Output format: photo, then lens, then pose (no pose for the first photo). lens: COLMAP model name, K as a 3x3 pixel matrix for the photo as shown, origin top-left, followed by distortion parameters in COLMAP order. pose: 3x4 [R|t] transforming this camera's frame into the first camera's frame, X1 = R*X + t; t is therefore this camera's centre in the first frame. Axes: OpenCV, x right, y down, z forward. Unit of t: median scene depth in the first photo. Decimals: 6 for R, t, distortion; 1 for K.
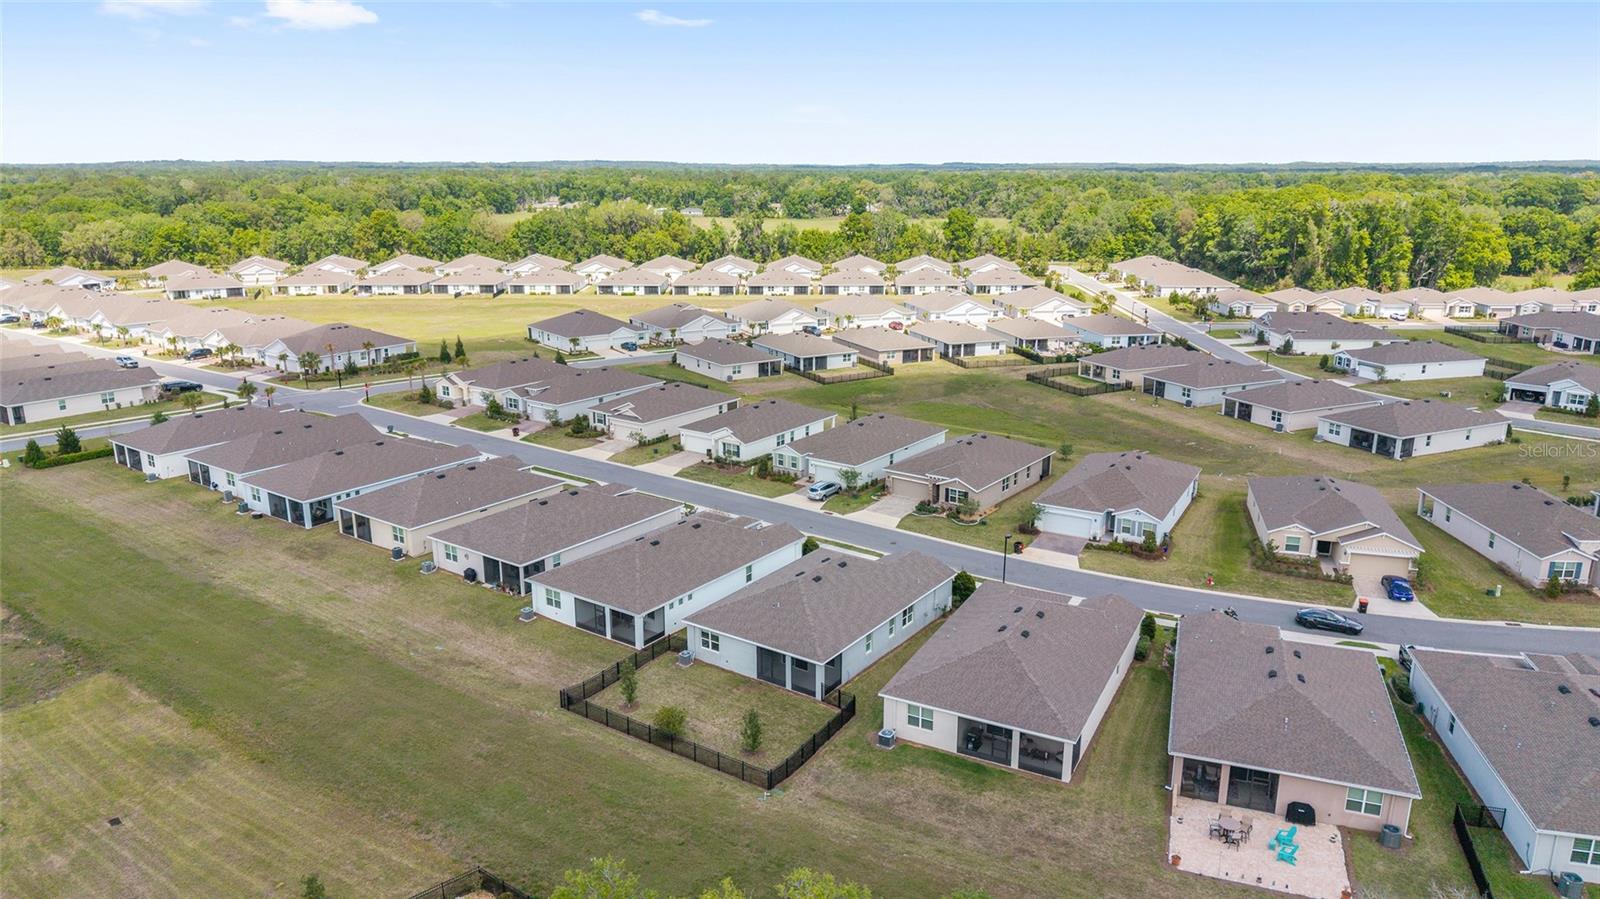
lens RADIAL K [[1074.3, 0, 800.0], [0, 1074.3, 449.5], [0, 0, 1]] dist [0.060012, -0.078060]
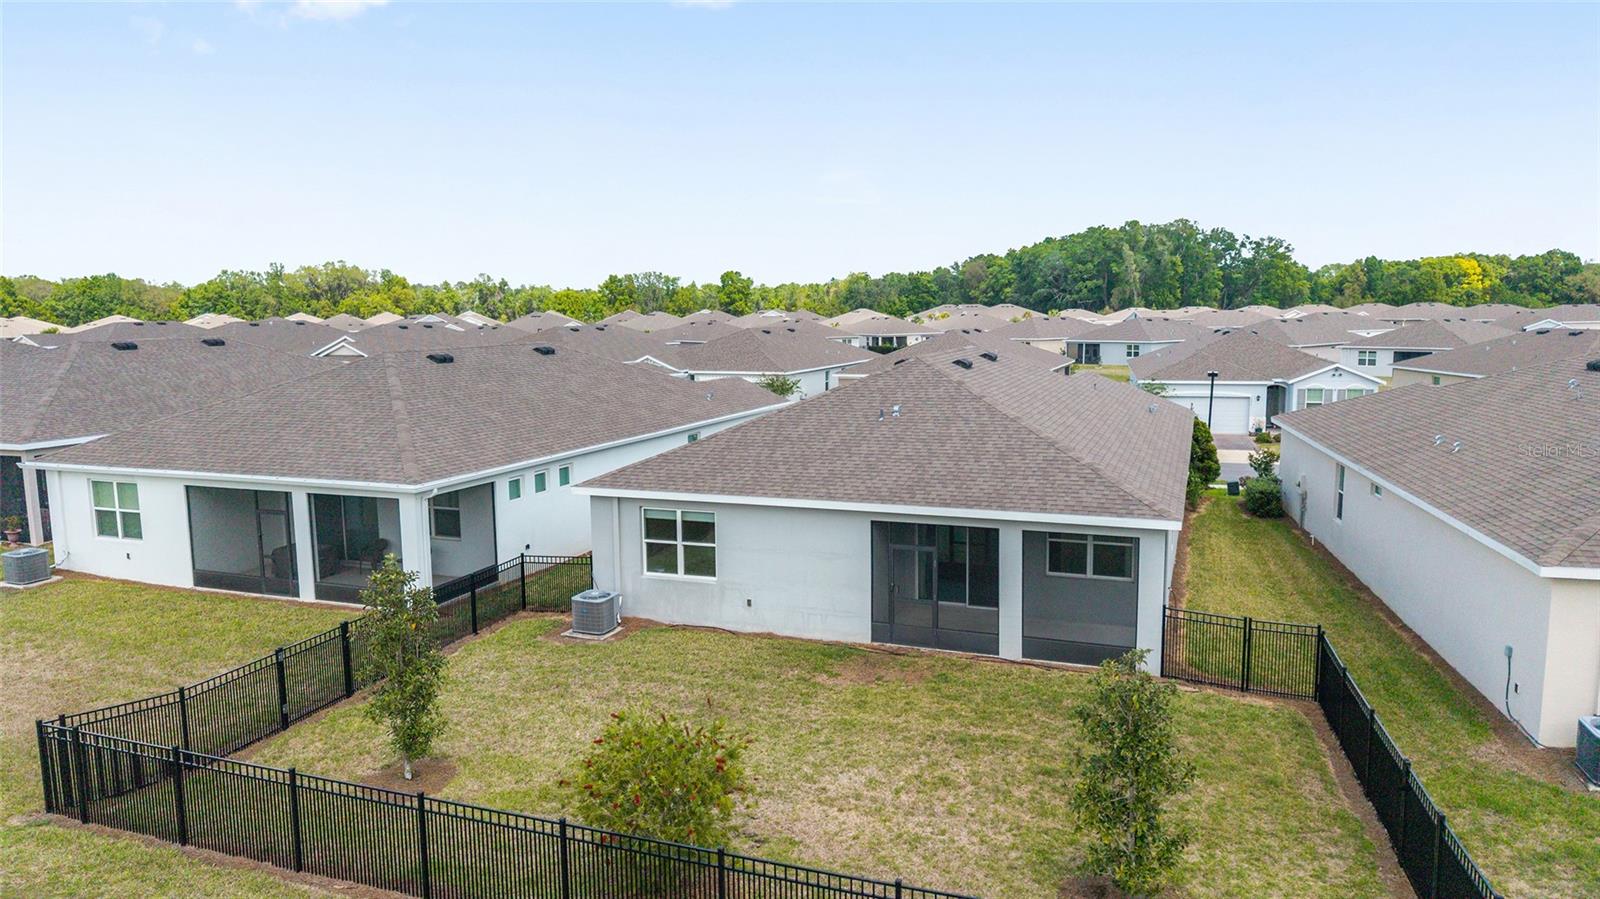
lens RADIAL K [[1074.3, 0, 800.0], [0, 1074.3, 449.5], [0, 0, 1]] dist [0.060012, -0.078060]
pose [[0.968465, -0.041005, 0.245751, -0.069366], [0.072518, 0.990050, -0.120588, 0.107007], [-0.238362, 0.134607, 0.961803, 0.397044]]
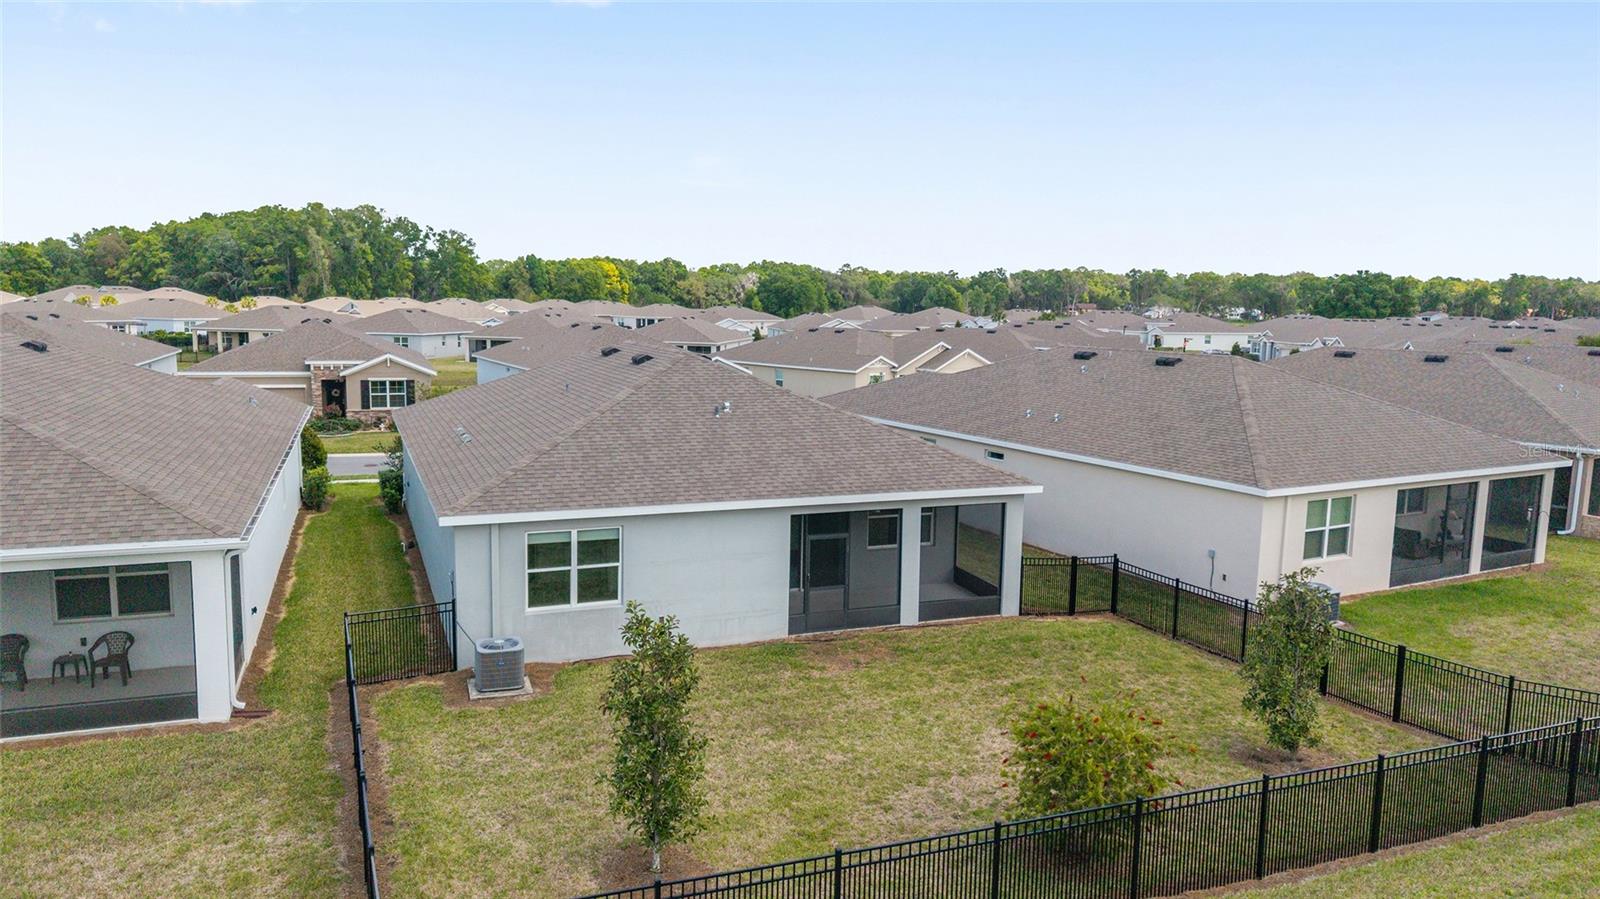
lens RADIAL K [[1111.9, 0, 800.0], [0, 1111.9, 449.5], [0, 0, 1]] dist [0.062343, -0.096290]
pose [[0.542455, -0.099366, 0.834188, -0.154407], [0.197113, 0.980314, -0.011406, 0.092069], [-0.816633, 0.170616, 0.551363, 0.452501]]
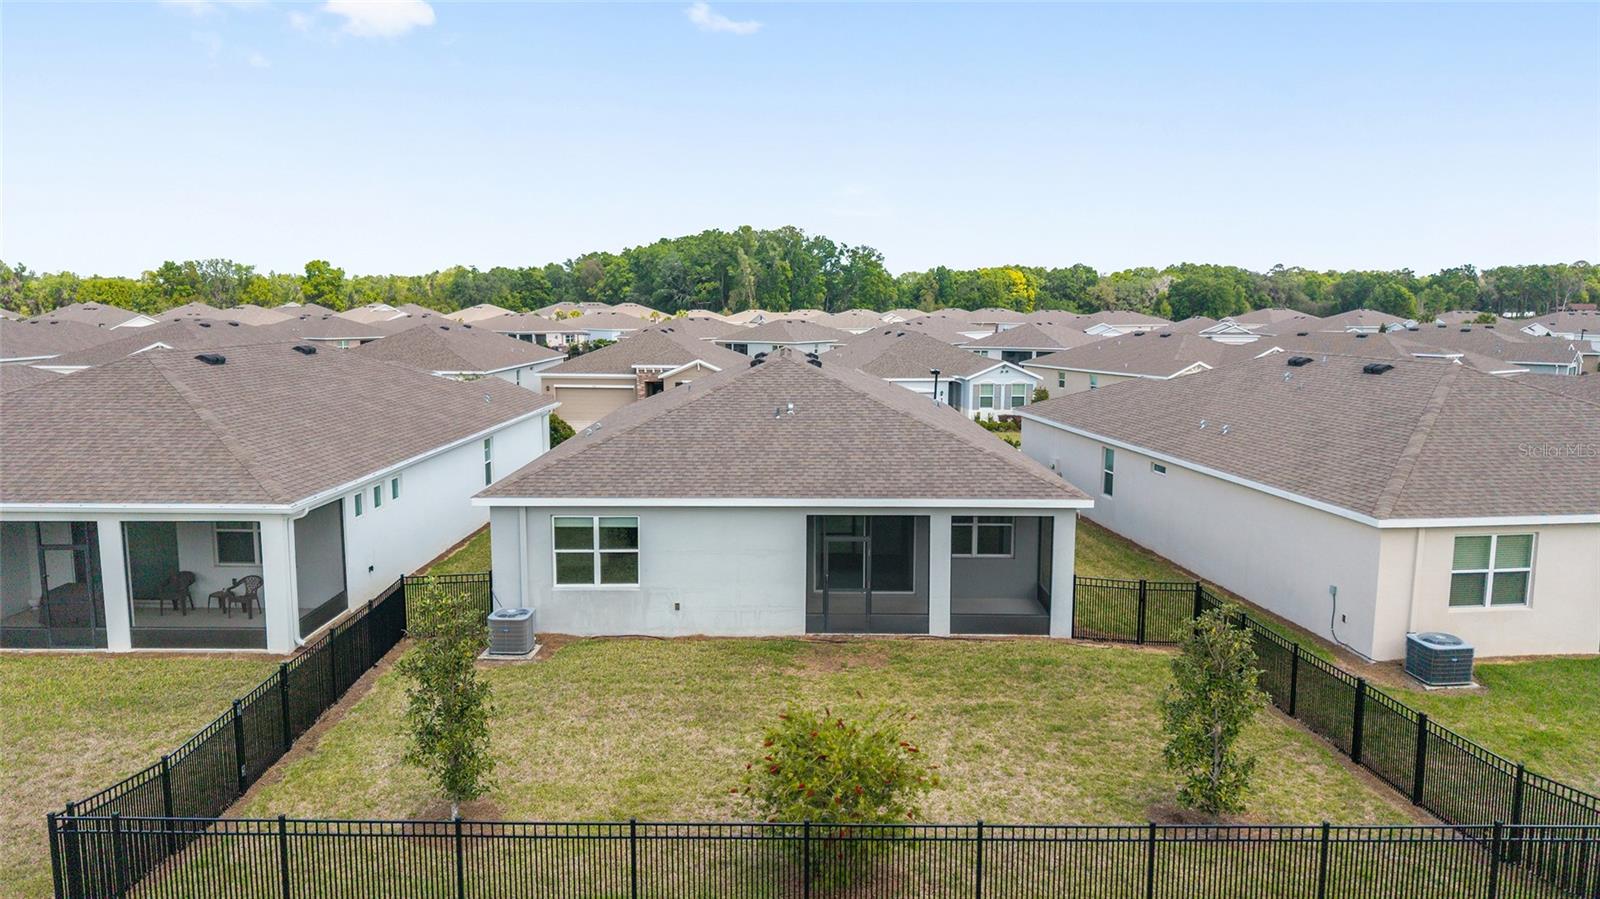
lens RADIAL K [[1083.2, 0, 800.0], [0, 1083.2, 449.5], [0, 0, 1]] dist [0.078712, -0.125116]
pose [[0.815394, -0.071786, 0.574438, -0.113897], [0.143610, 0.986348, -0.080587, 0.102425], [-0.560811, 0.148206, 0.814571, 0.412902]]
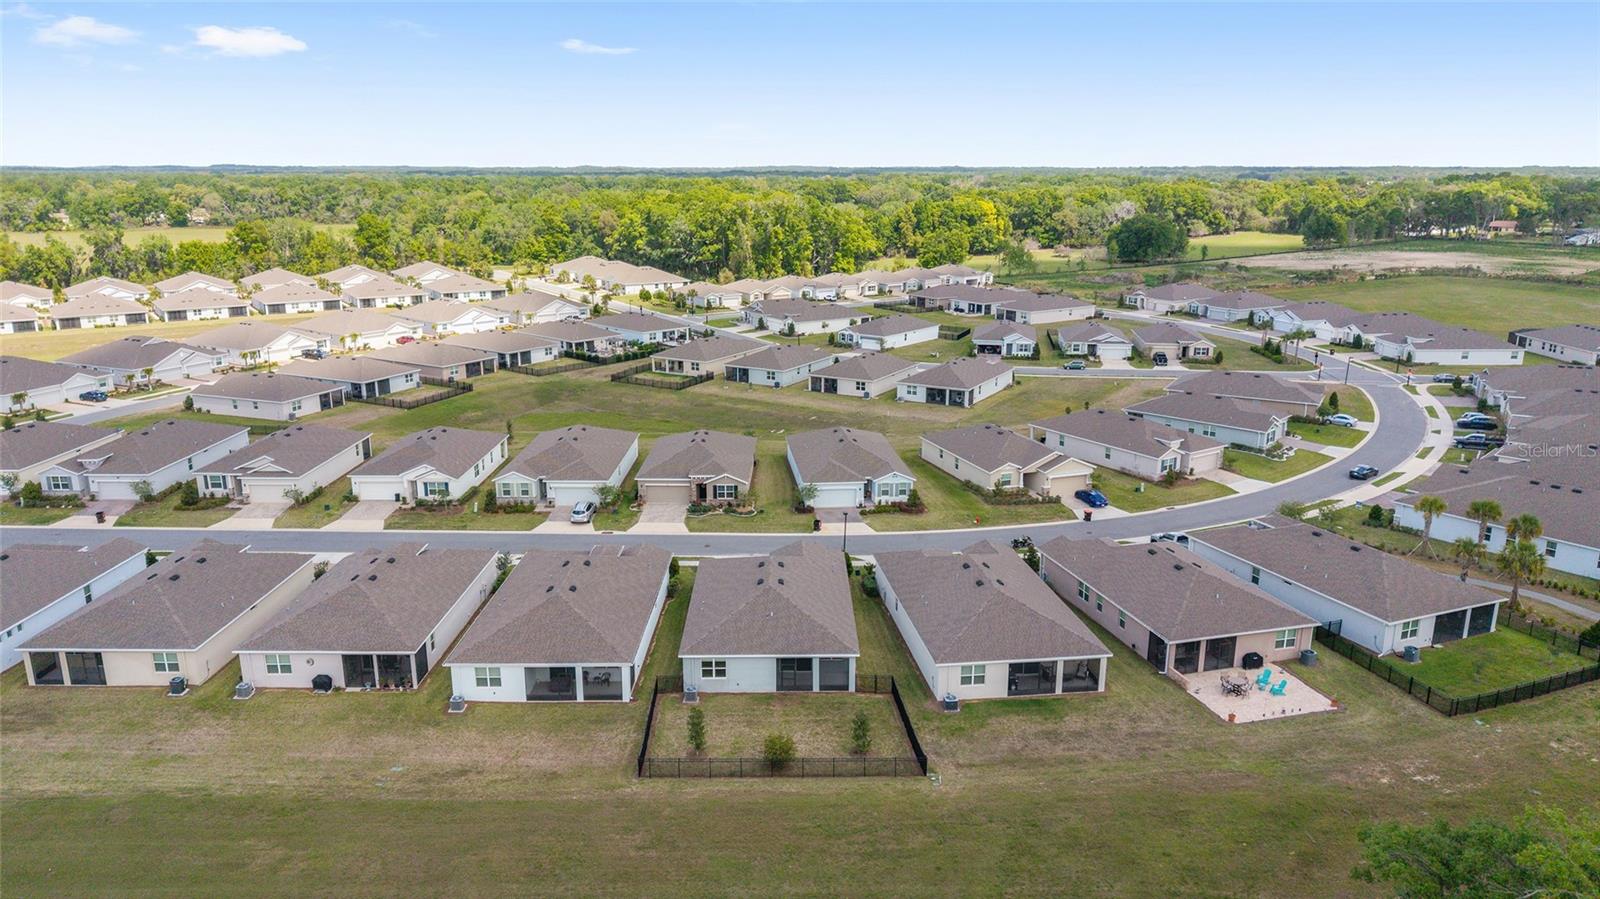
lens RADIAL K [[1074.3, 0, 800.0], [0, 1074.3, 449.5], [0, 0, 1]] dist [0.060012, -0.078060]
pose [[0.812762, -0.146420, 0.563896, -0.298005], [0.148049, 0.988038, 0.043164, -0.024108], [-0.563471, 0.048402, 0.824717, 0.092489]]
